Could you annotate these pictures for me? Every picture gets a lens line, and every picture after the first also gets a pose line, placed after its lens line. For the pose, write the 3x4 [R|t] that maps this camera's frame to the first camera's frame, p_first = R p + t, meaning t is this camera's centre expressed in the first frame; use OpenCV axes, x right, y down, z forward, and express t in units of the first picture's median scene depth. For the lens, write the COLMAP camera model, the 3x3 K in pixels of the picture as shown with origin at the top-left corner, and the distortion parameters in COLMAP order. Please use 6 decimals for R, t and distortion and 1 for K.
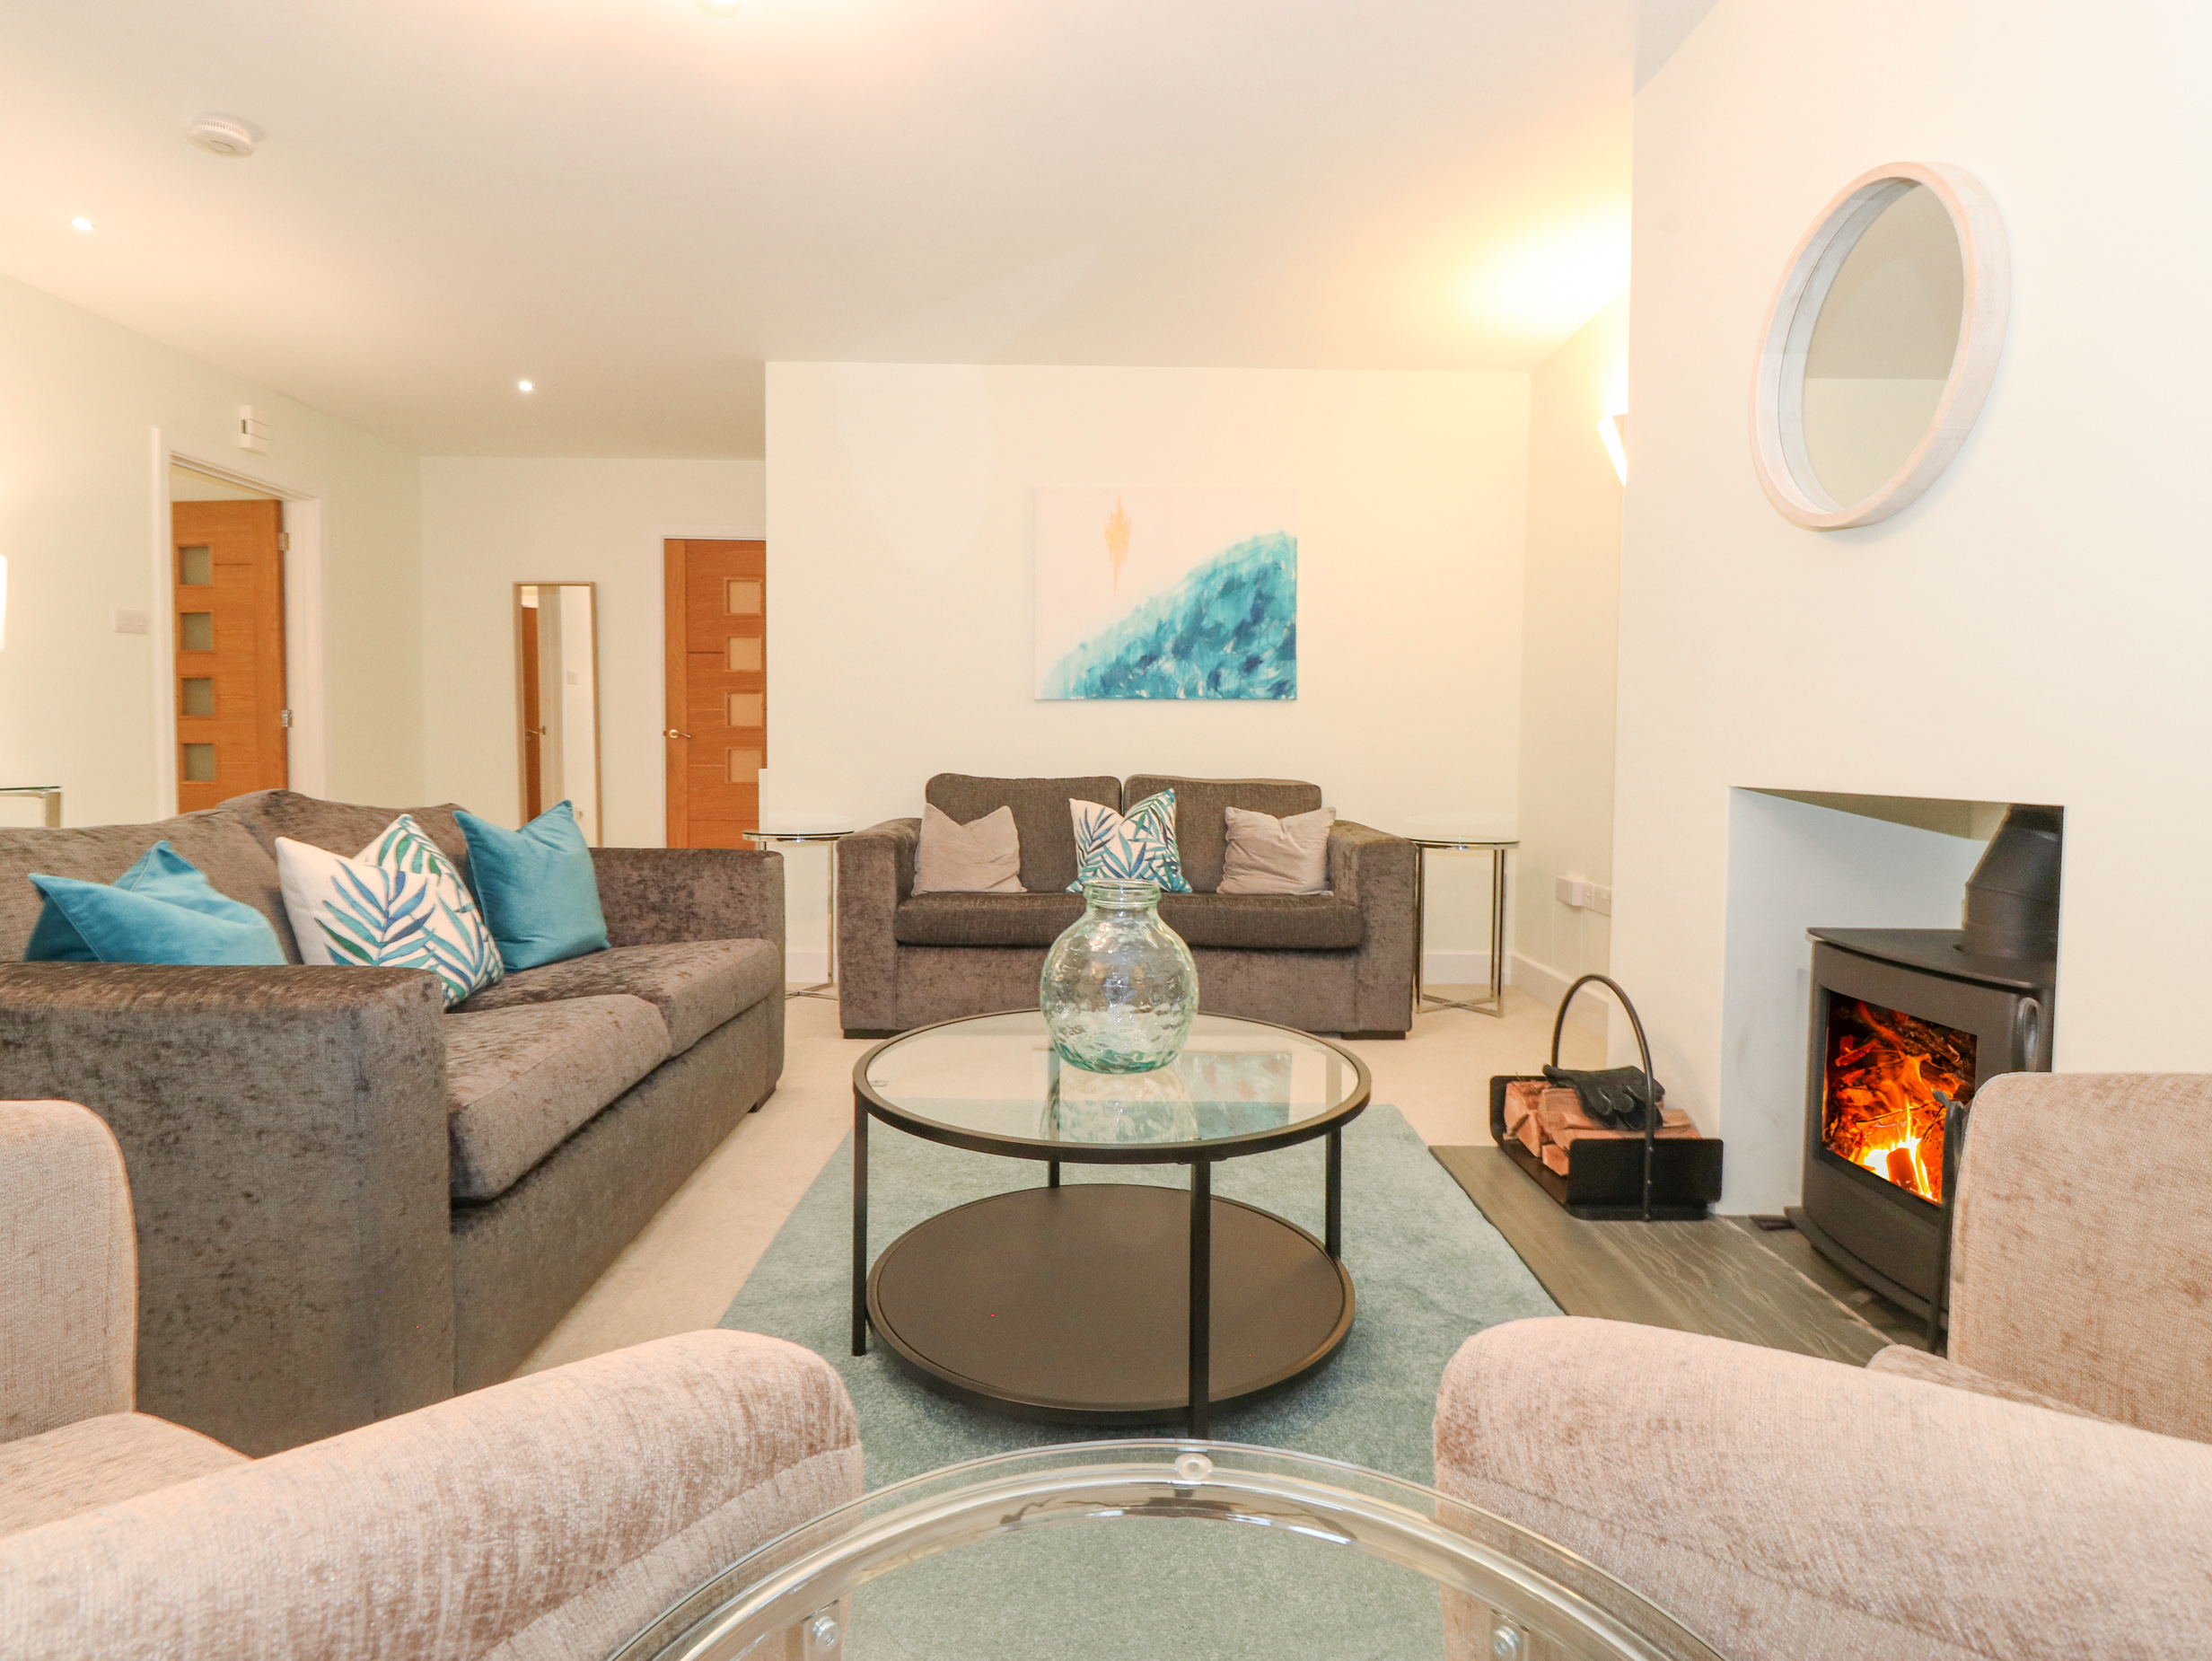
lens RADIAL K [[1148.9, 0, 1108.0], [0, 1148.9, 807.8], [0, 0, 1]] dist [-0.003726, -0.011970]
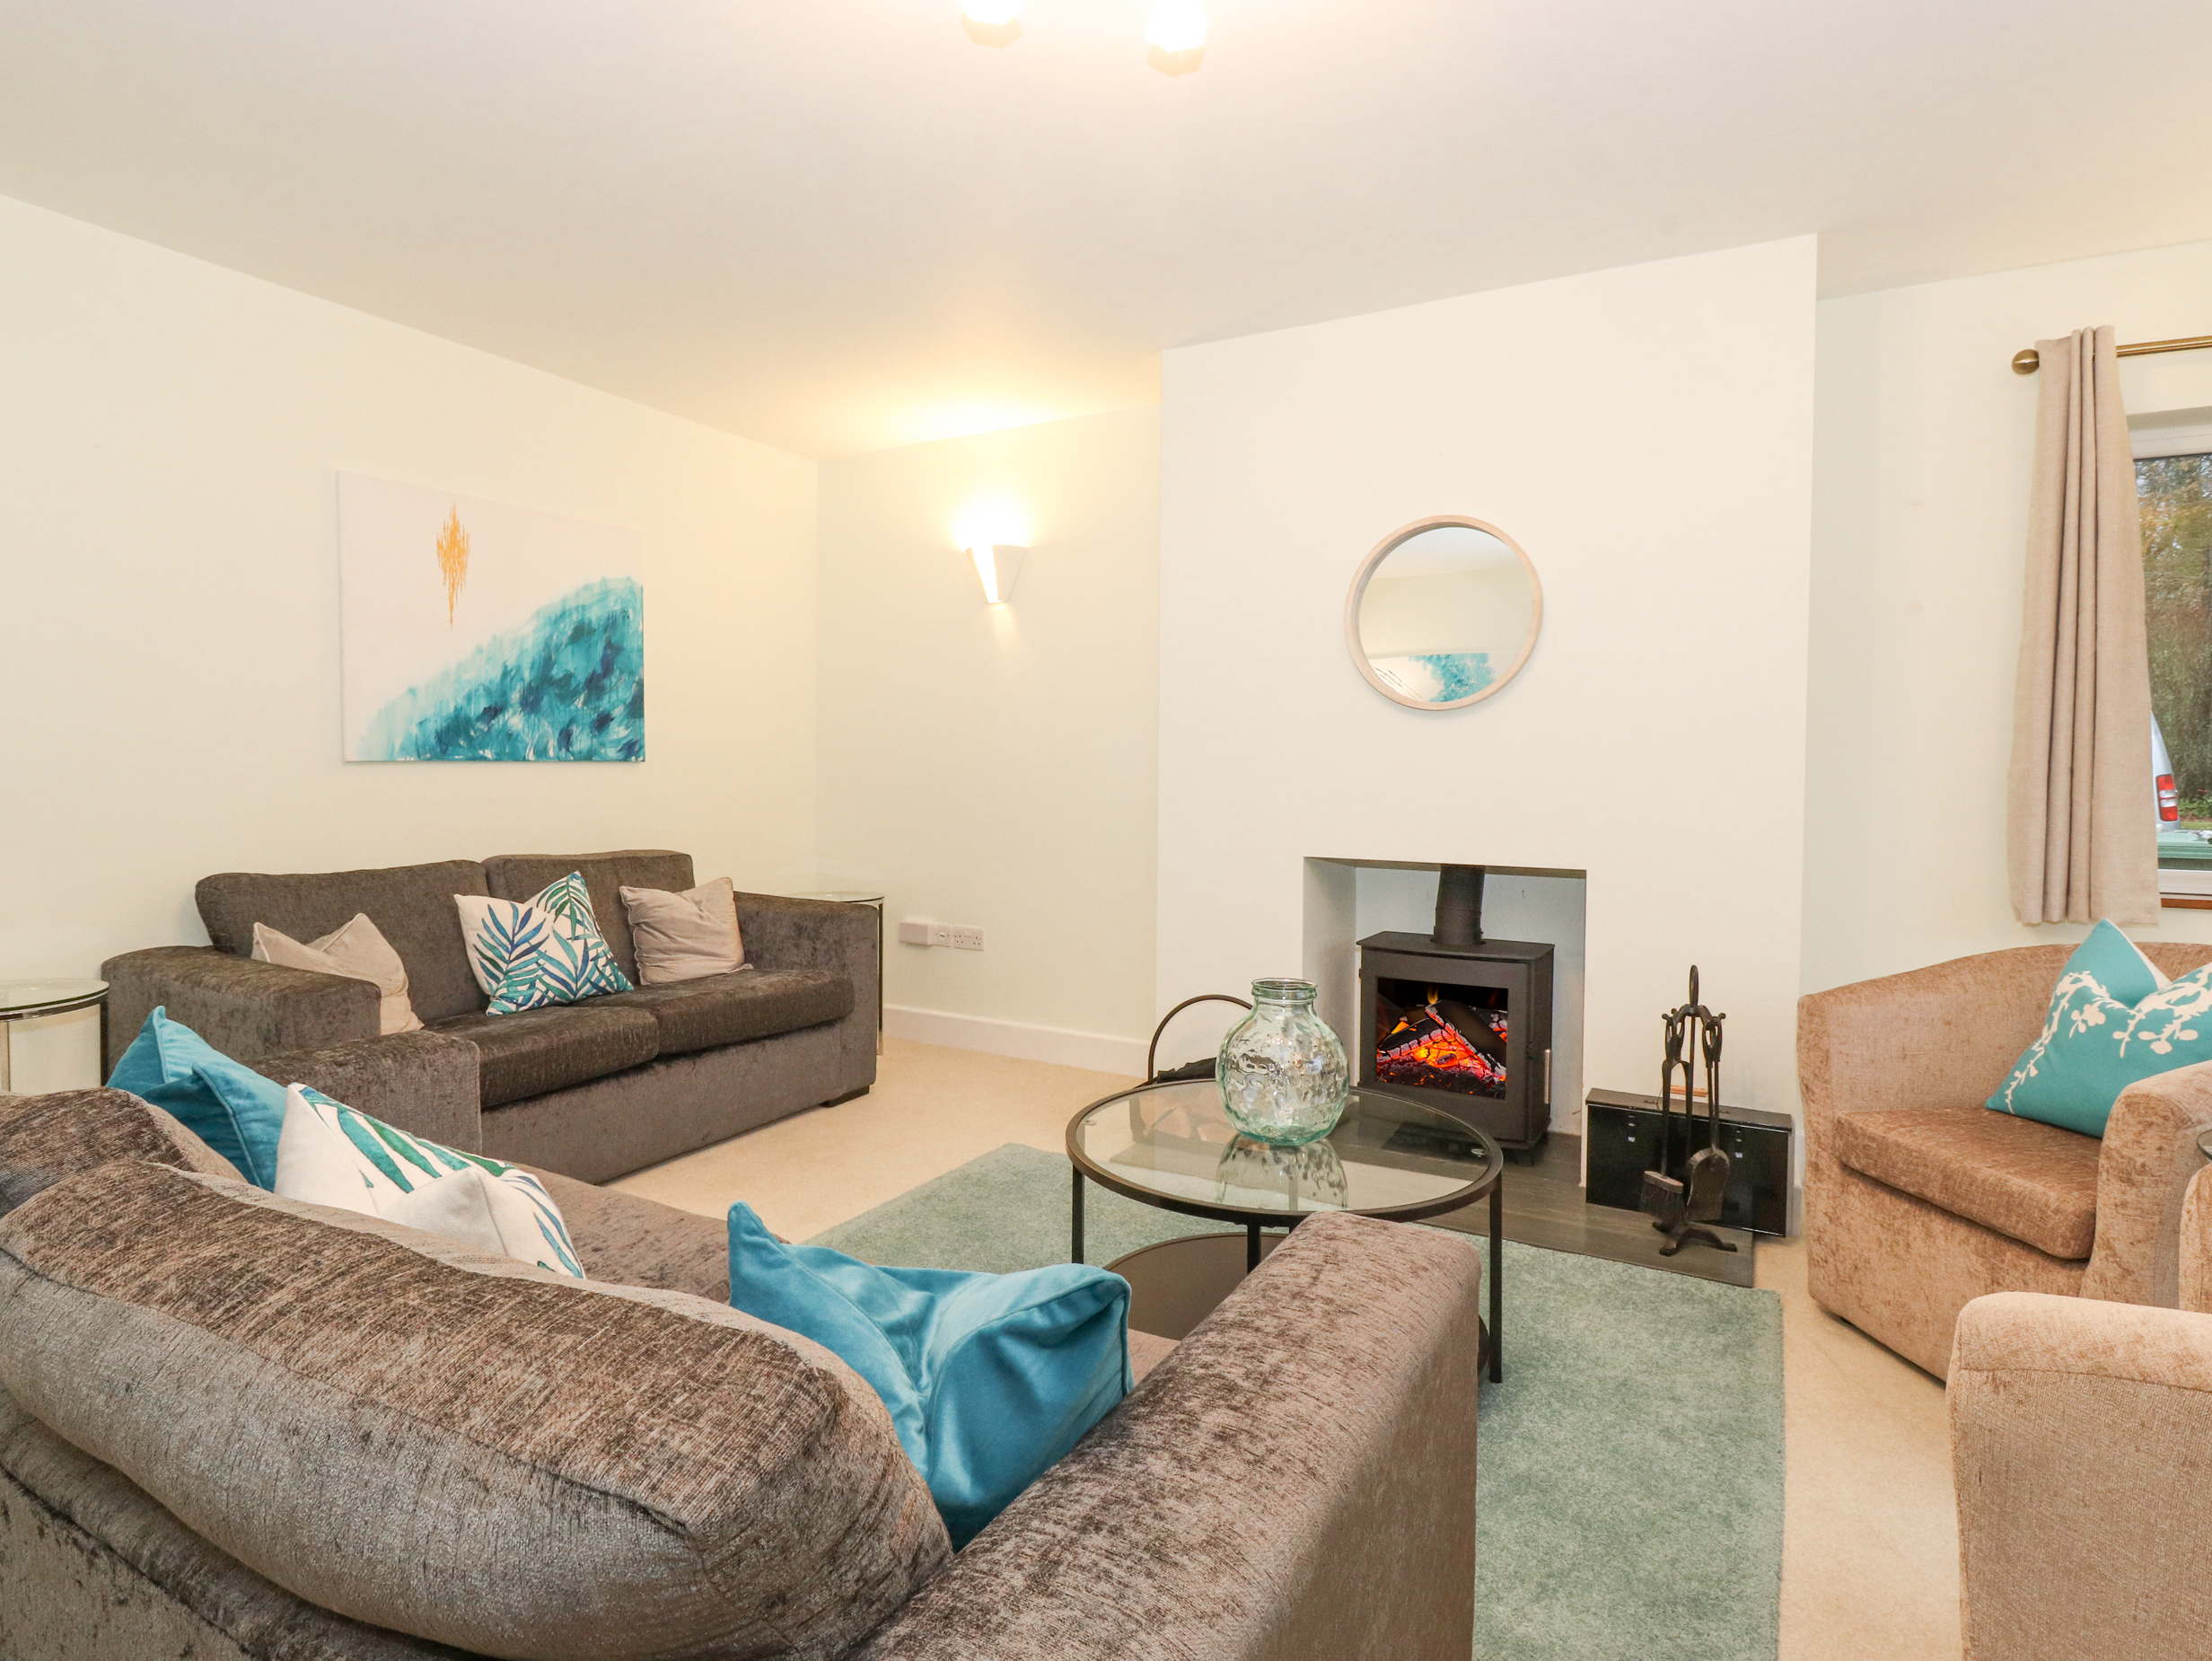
lens RADIAL K [[1148.9, 0, 1108.0], [0, 1148.9, 807.8], [0, 0, 1]] dist [-0.003726, -0.011970]
pose [[0.491041, -0.034016, 0.870472, -0.457823], [0.036857, 0.999154, 0.018253, -0.060621], [-0.870357, 0.023120, 0.491879, 0.227814]]
